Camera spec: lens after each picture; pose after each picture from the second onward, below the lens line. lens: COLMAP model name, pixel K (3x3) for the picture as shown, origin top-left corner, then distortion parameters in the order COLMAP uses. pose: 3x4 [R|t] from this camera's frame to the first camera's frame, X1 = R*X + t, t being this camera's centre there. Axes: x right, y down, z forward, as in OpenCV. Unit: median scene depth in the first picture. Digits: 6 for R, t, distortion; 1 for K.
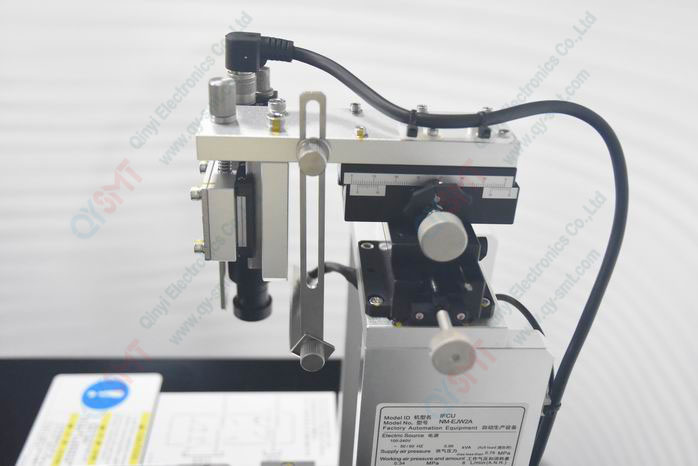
lens RADIAL K [[739.0, 0, 349.0], [0, 739.0, 233.0], [0, 0, 1]] dist [0.008876, 0.006986]
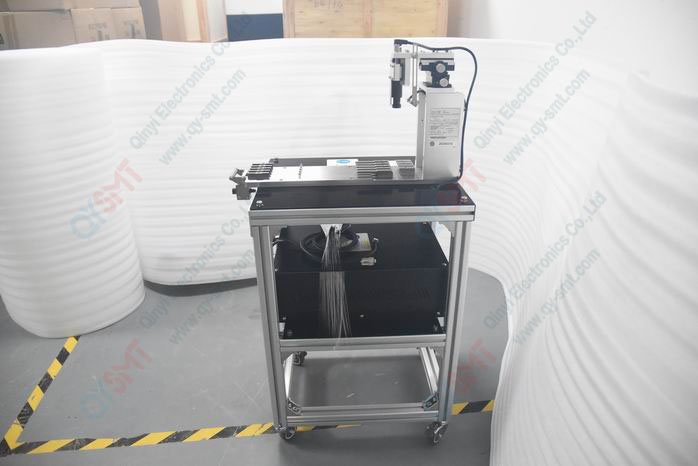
lens RADIAL K [[479.4, 0, 349.0], [0, 479.4, 233.0], [0, 0, 1]] dist [-0.123218, 0.002561]
pose [[0.998169, -0.045251, -0.040141, -0.390878], [0.040787, 0.993549, -0.105815, 1.313692], [0.044670, 0.103984, 0.993575, -1.970592]]
